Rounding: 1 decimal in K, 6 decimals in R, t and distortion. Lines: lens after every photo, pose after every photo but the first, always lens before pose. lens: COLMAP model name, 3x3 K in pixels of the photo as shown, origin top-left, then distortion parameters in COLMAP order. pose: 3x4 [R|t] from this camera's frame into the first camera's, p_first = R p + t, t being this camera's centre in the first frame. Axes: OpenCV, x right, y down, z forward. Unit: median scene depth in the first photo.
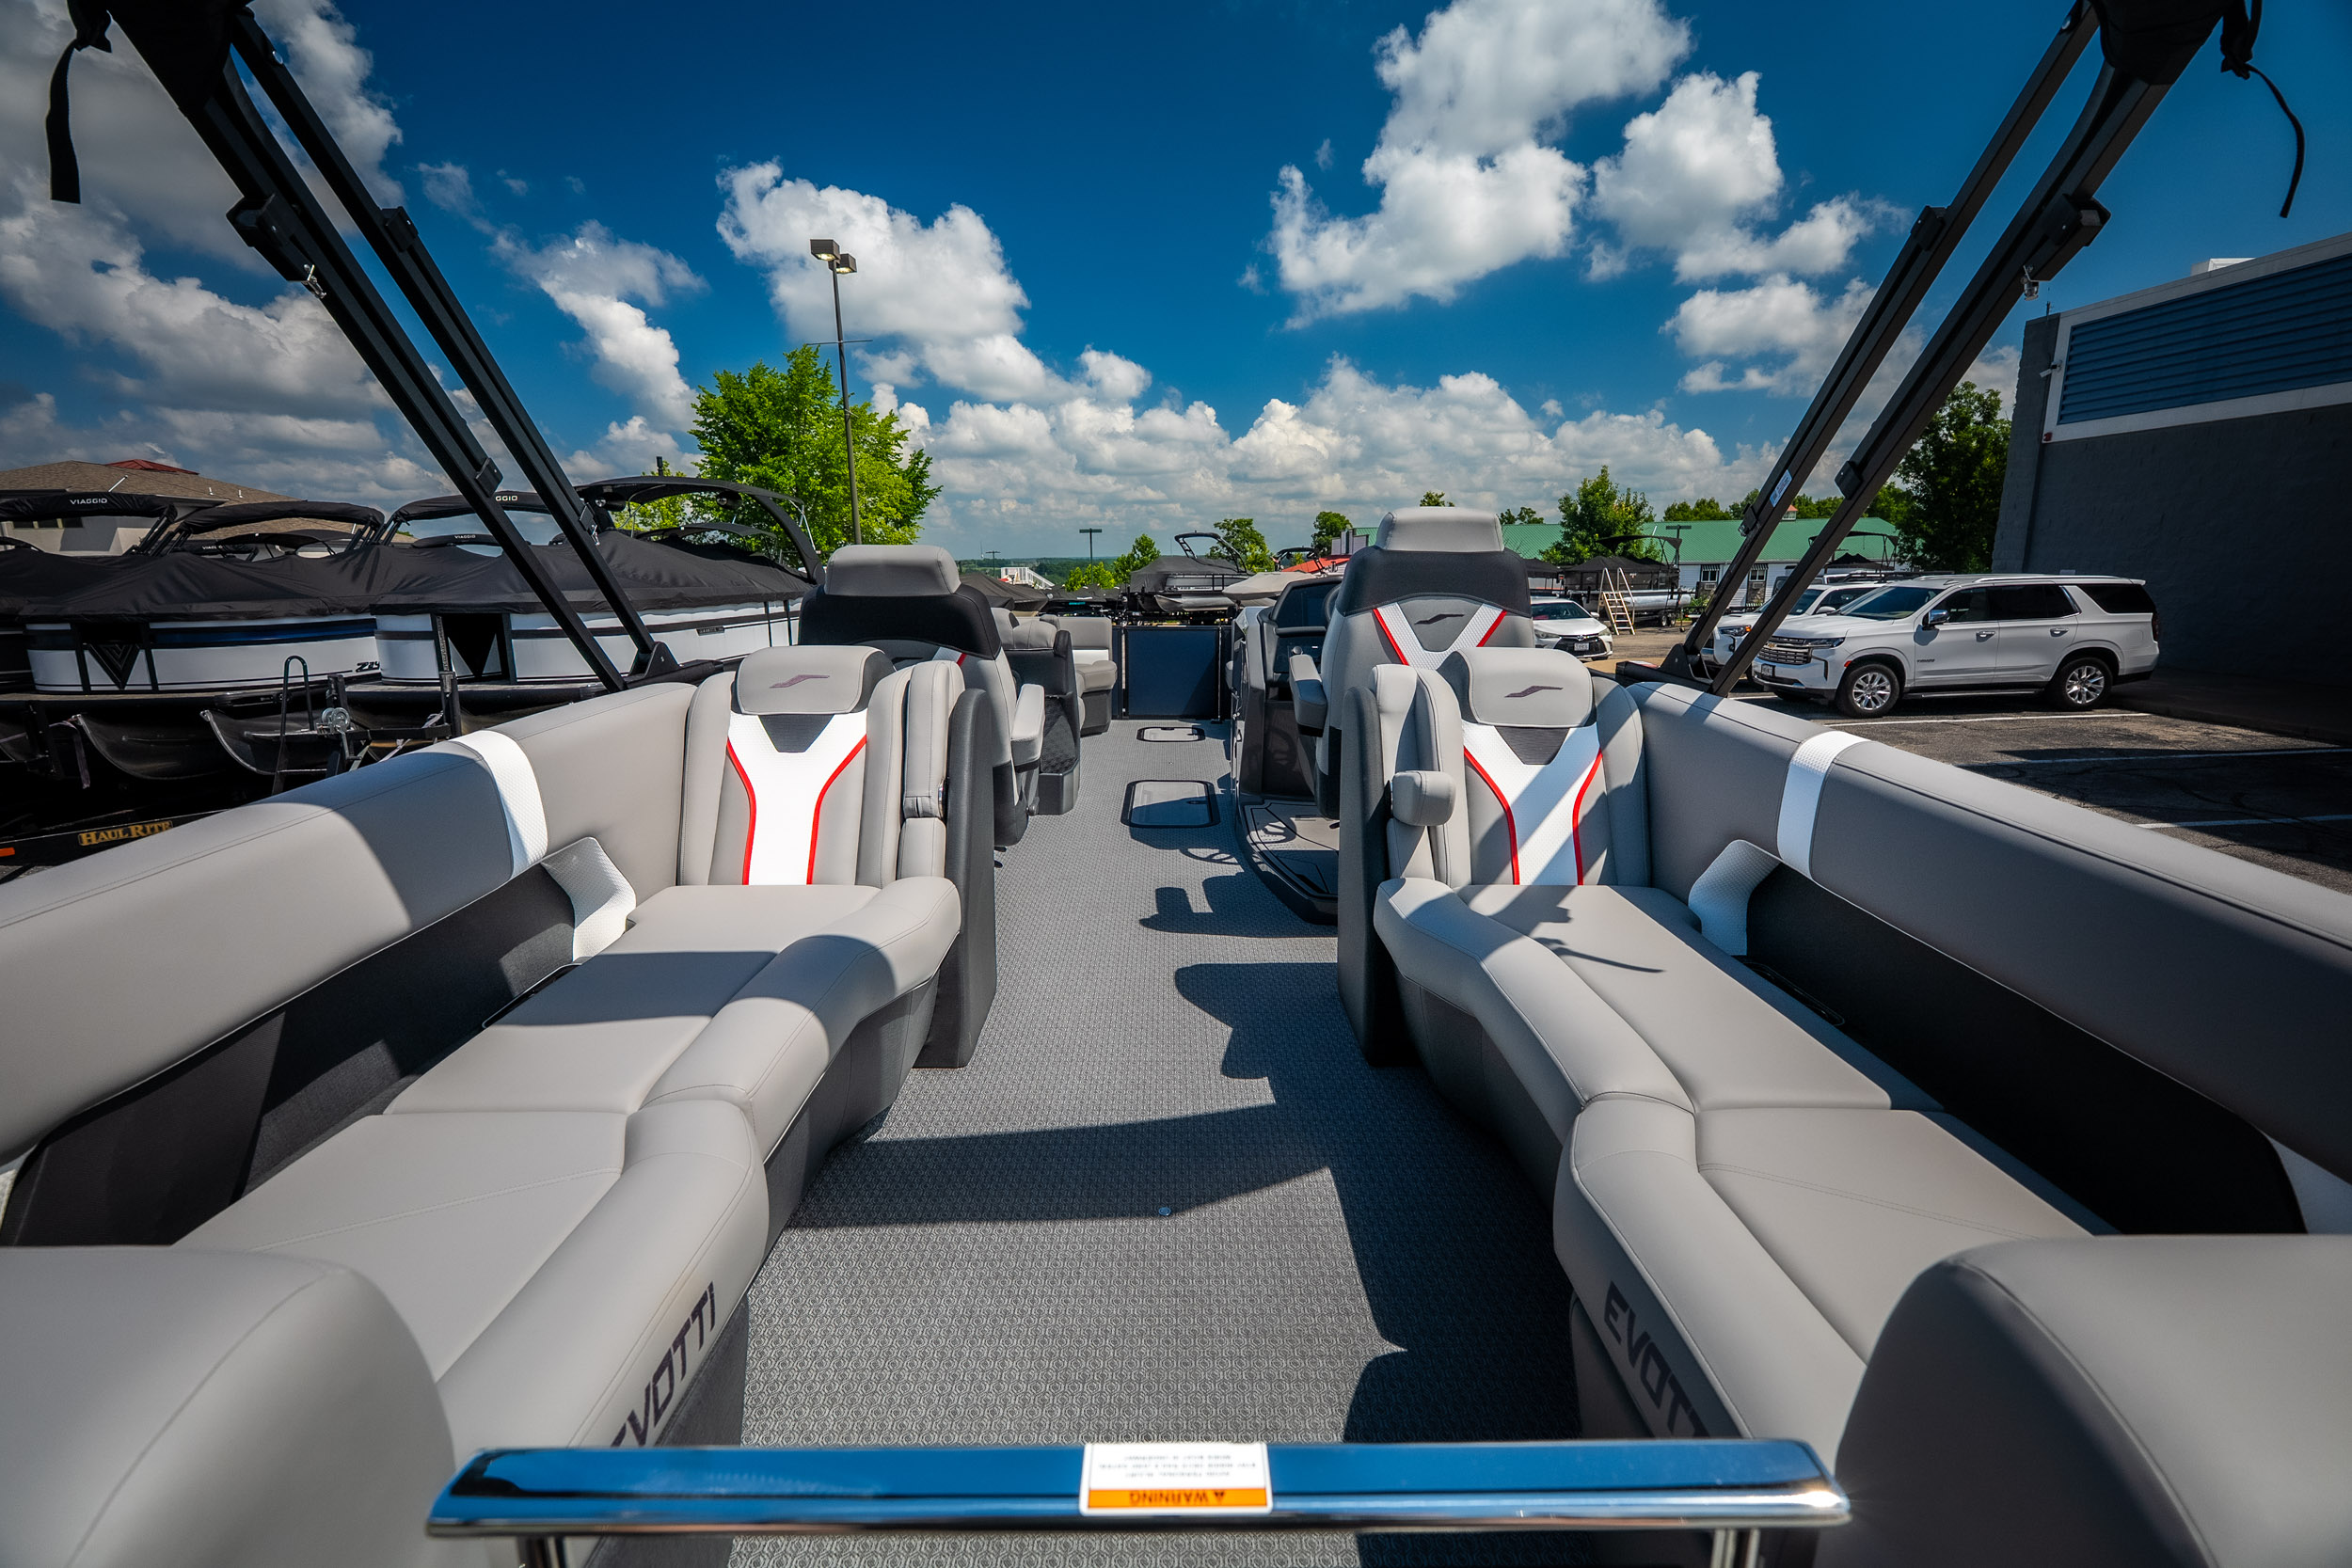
lens RADIAL K [[1064.8, 0, 1182.5], [0, 1064.8, 789.1], [0, 0, 1]] dist [-0.008206, 0.002728]
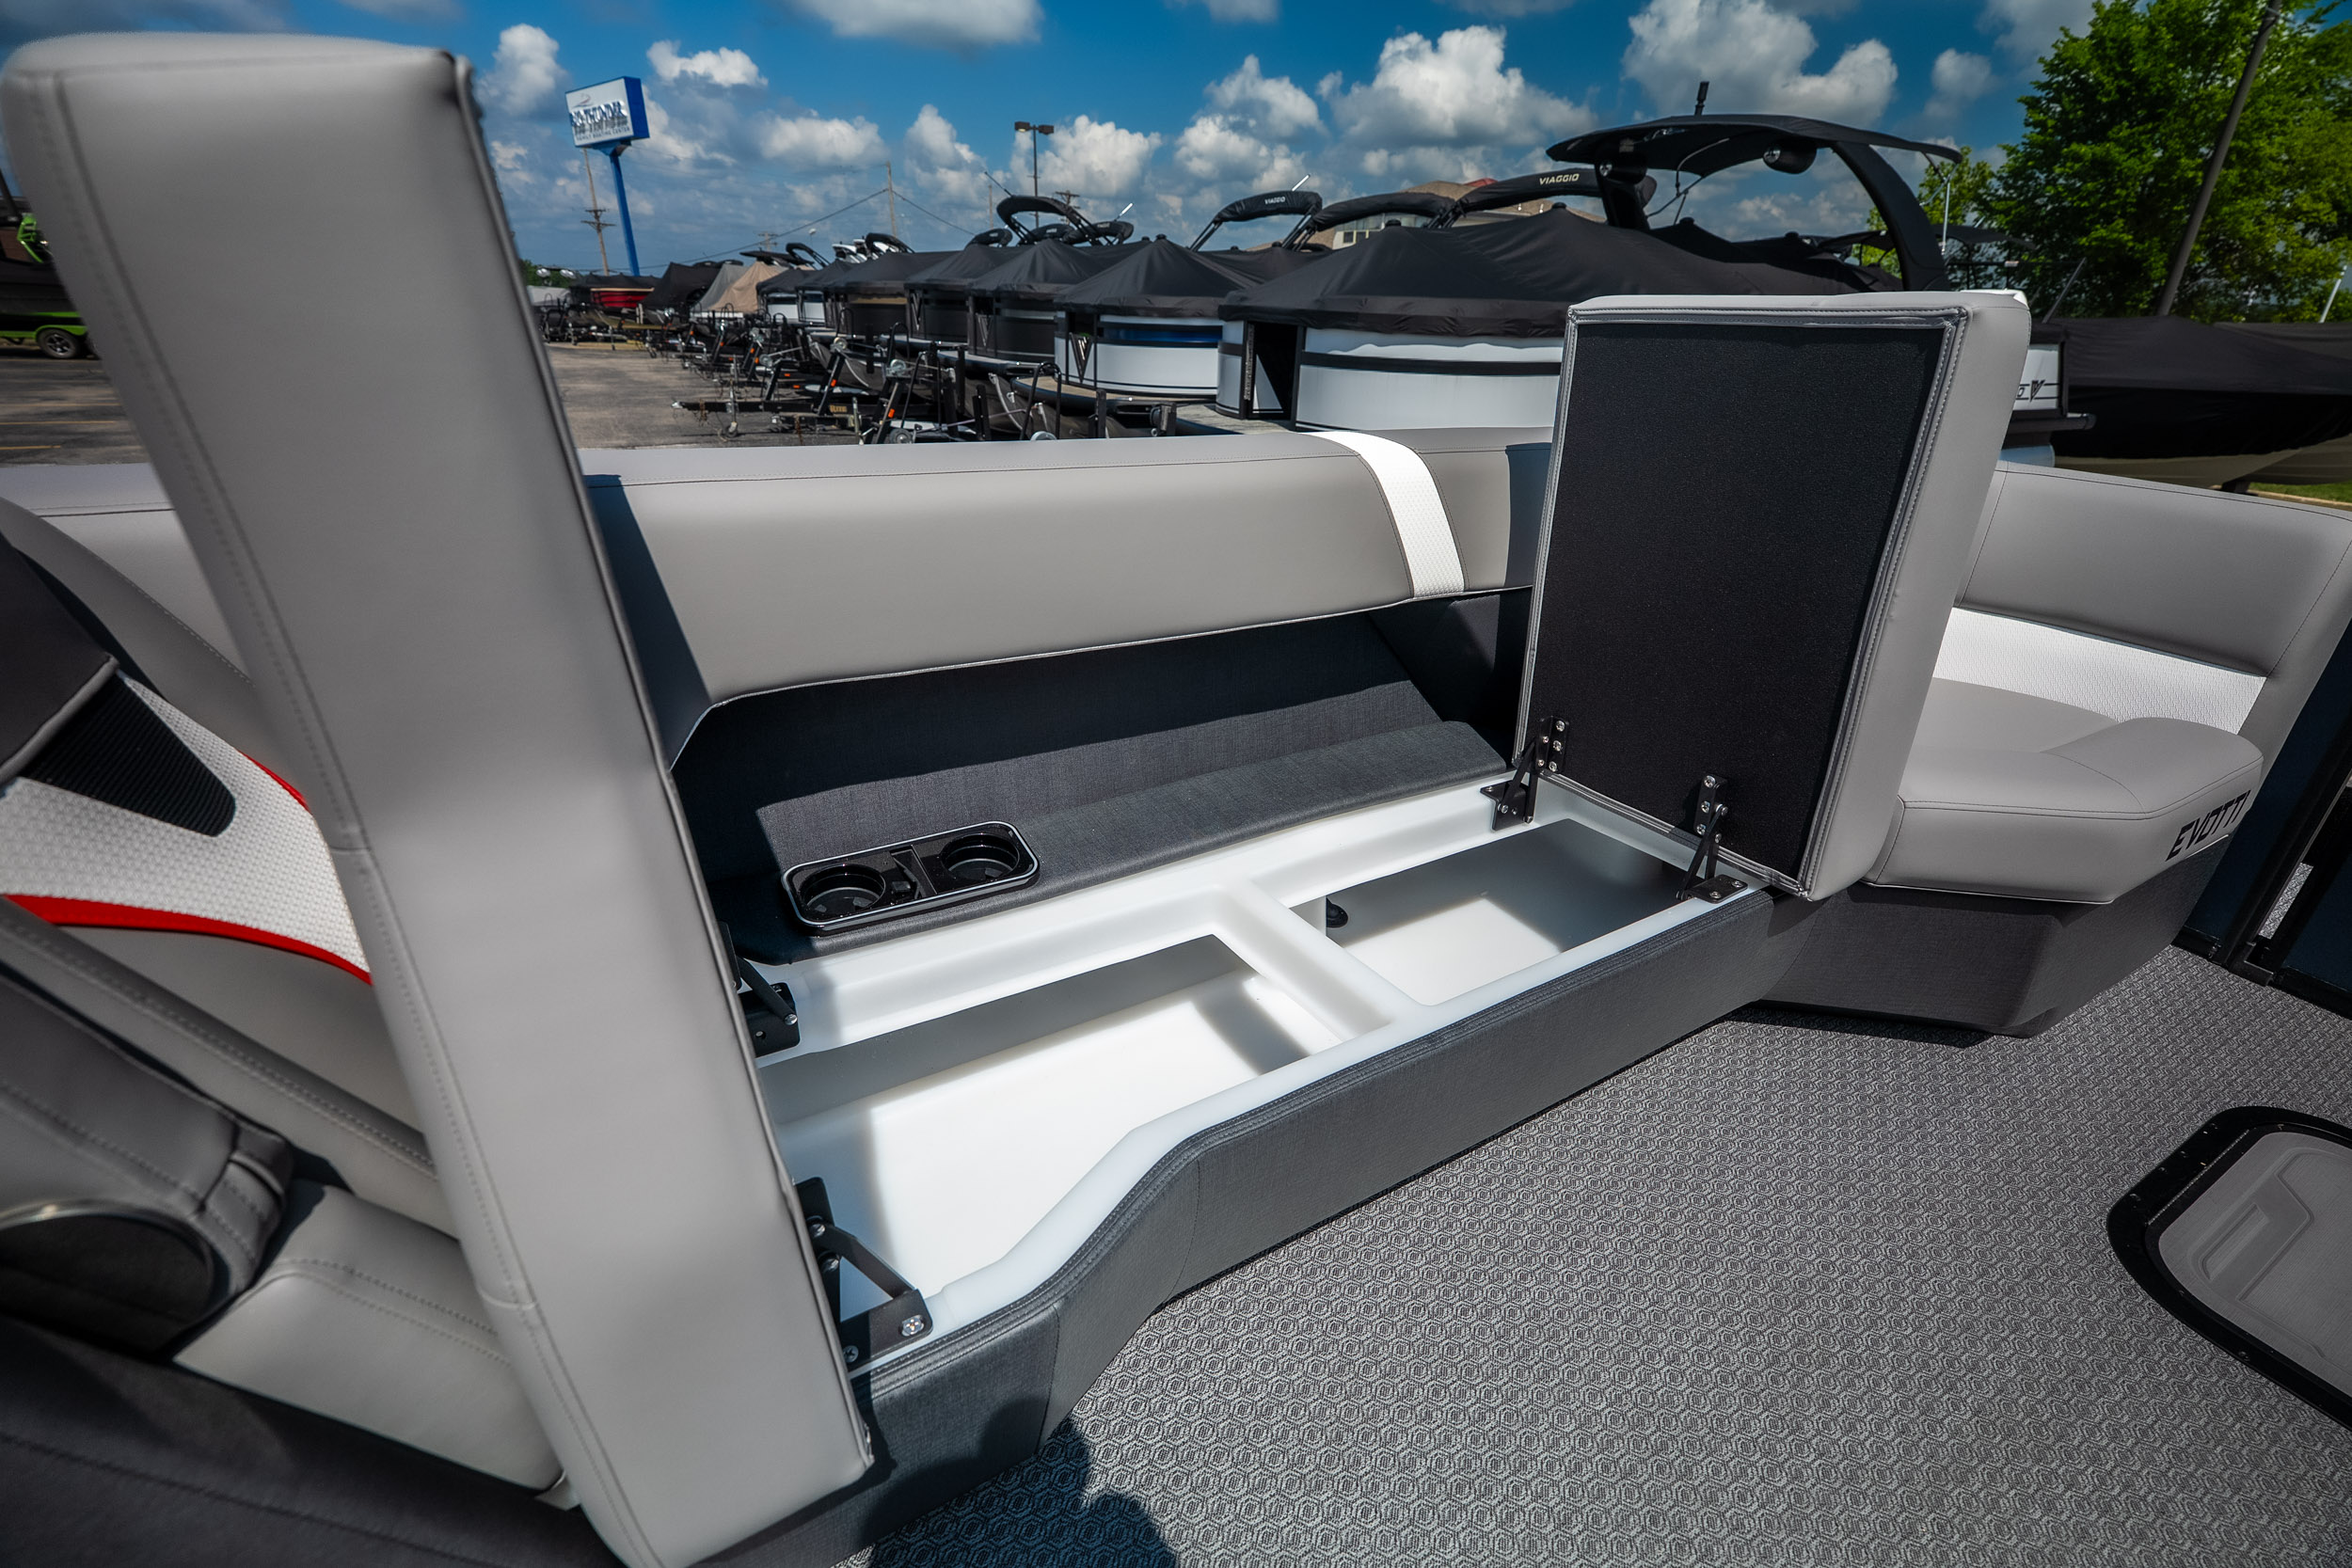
lens RADIAL K [[1064.8, 0, 1191.0], [0, 1064.8, 771.9], [0, 0, 1]] dist [-0.008206, 0.002728]
pose [[0.497981, 0.385752, -0.776666, -0.007039], [-0.210701, 0.922599, 0.323136, -0.108445], [0.841201, 0.002729, 0.540715, 0.572644]]
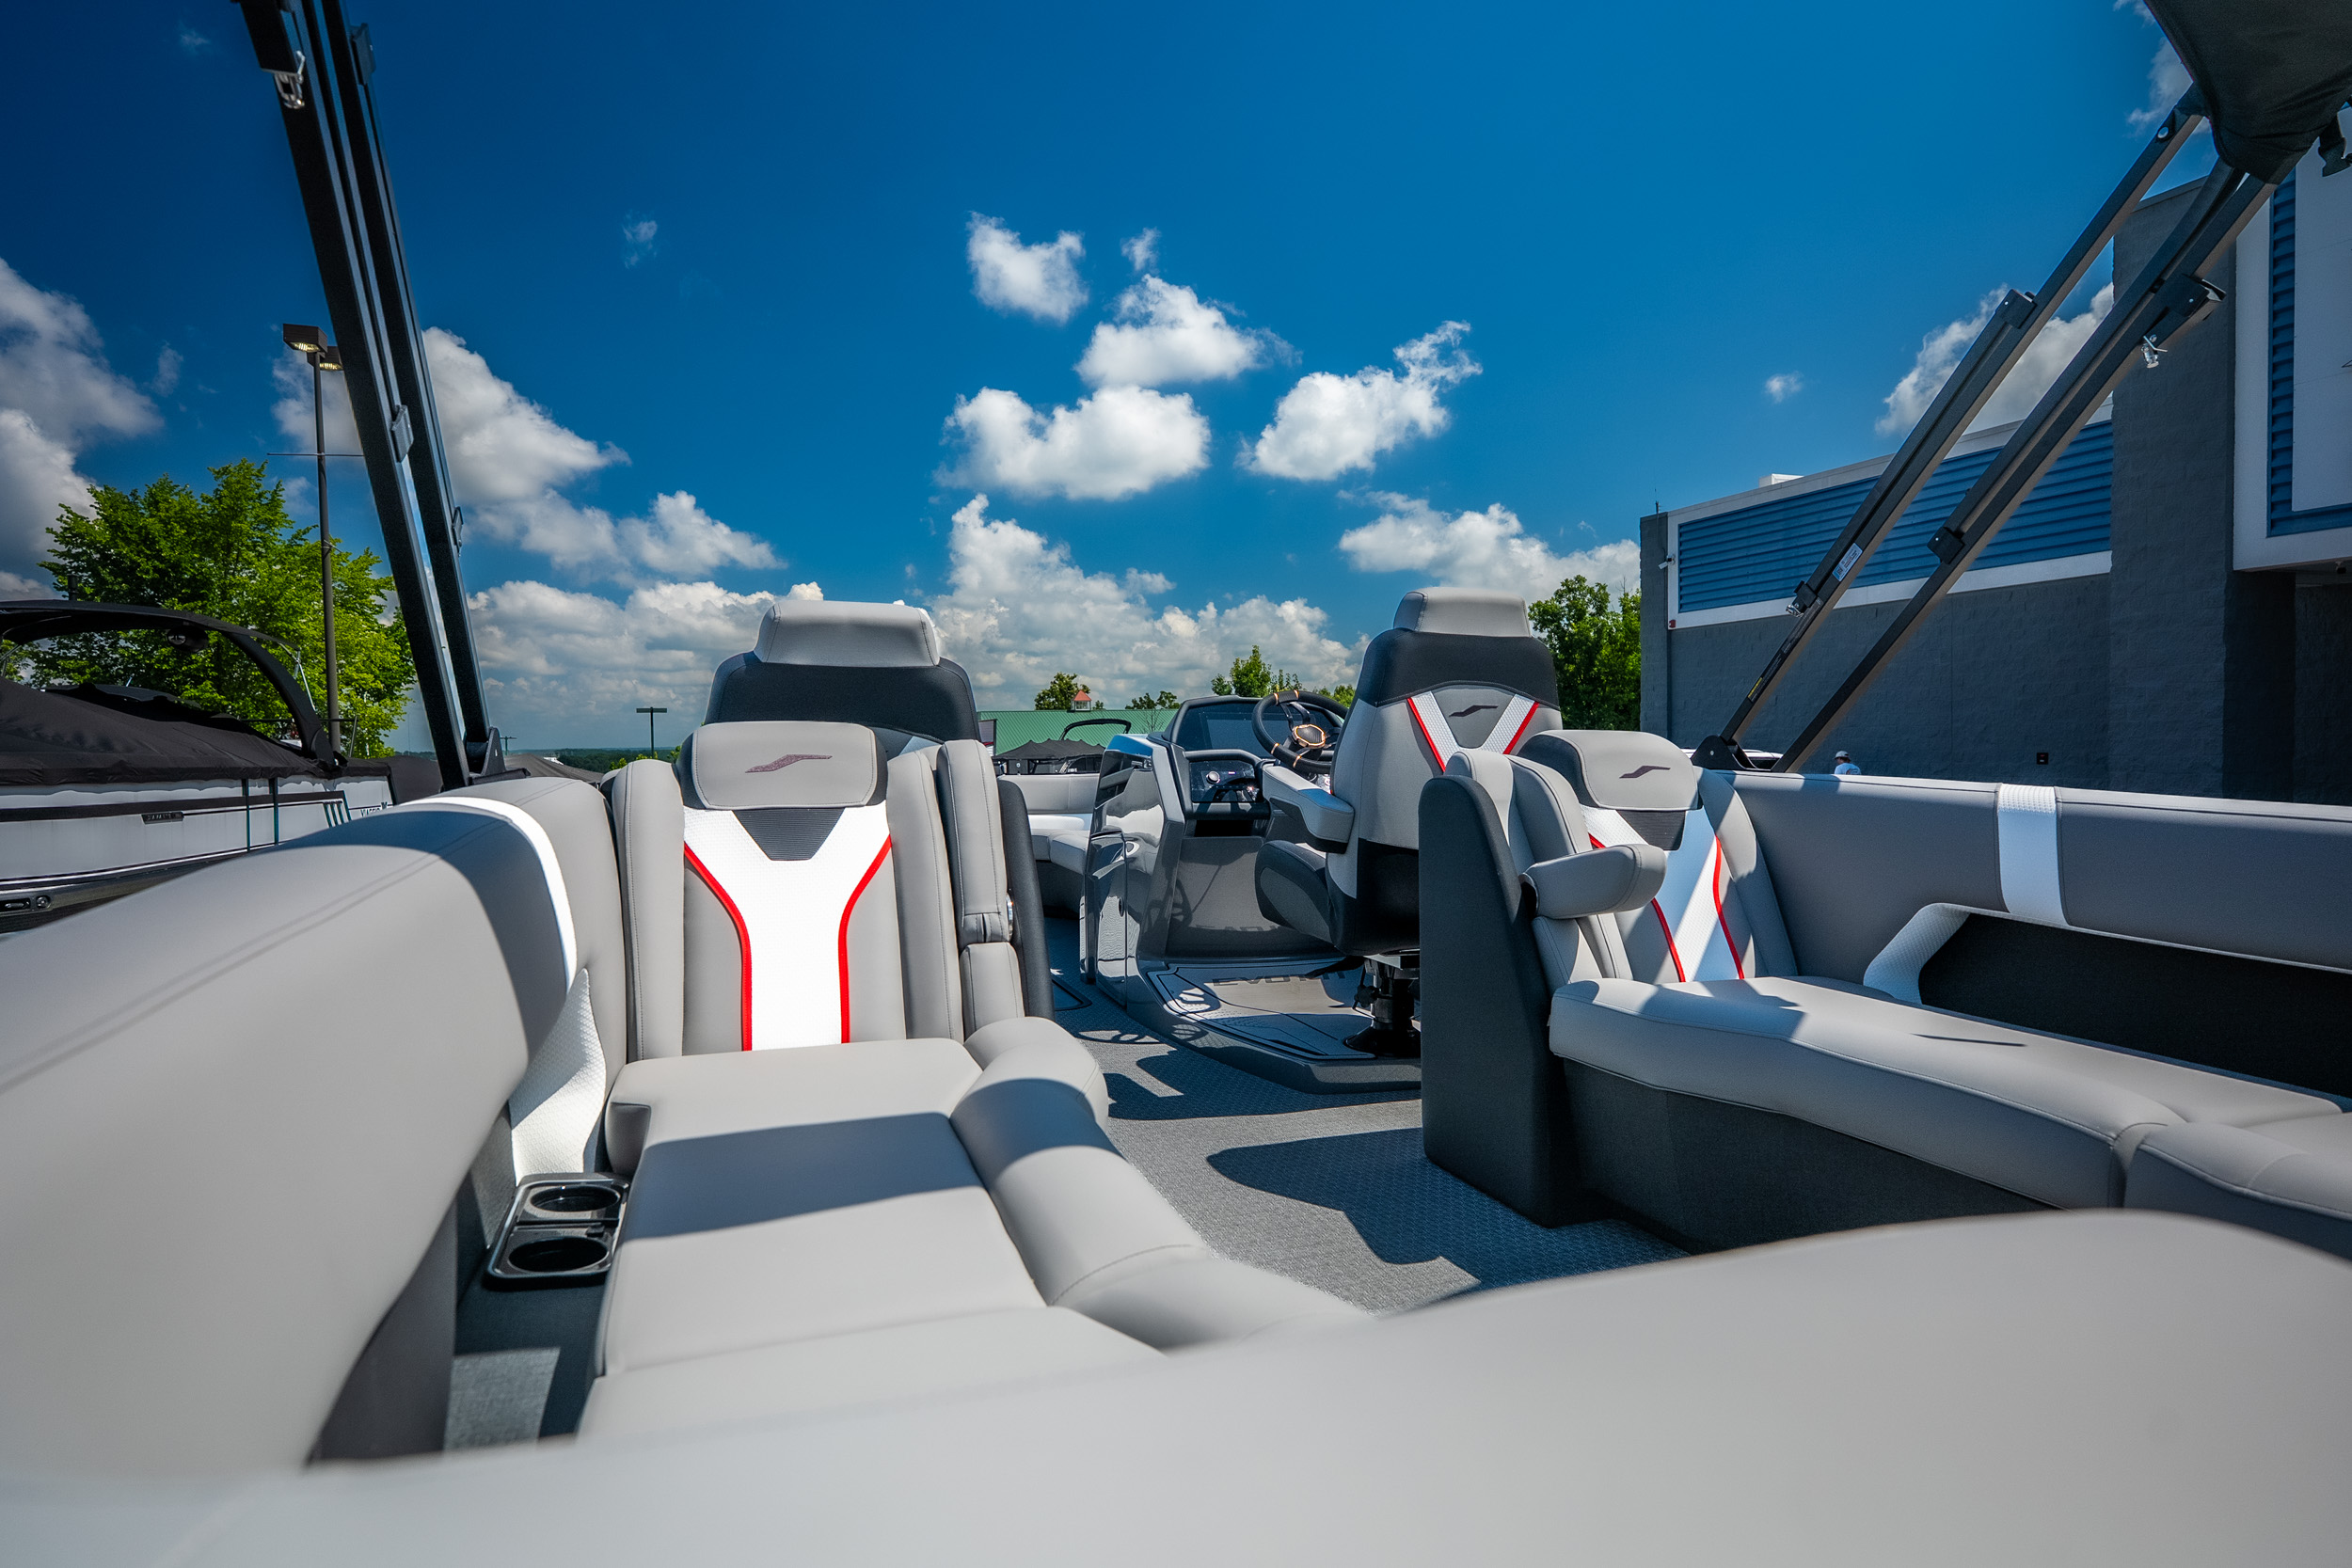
lens RADIAL K [[1270.5, 0, 1186.2], [0, 1270.5, 788.6], [0, 0, 1]] dist [-0.001057, 0.002986]
pose [[0.945670, -0.009689, 0.324983, -0.106296], [0.068950, 0.982797, -0.171337, 0.021772], [-0.317732, 0.184435, 0.930070, 0.036167]]
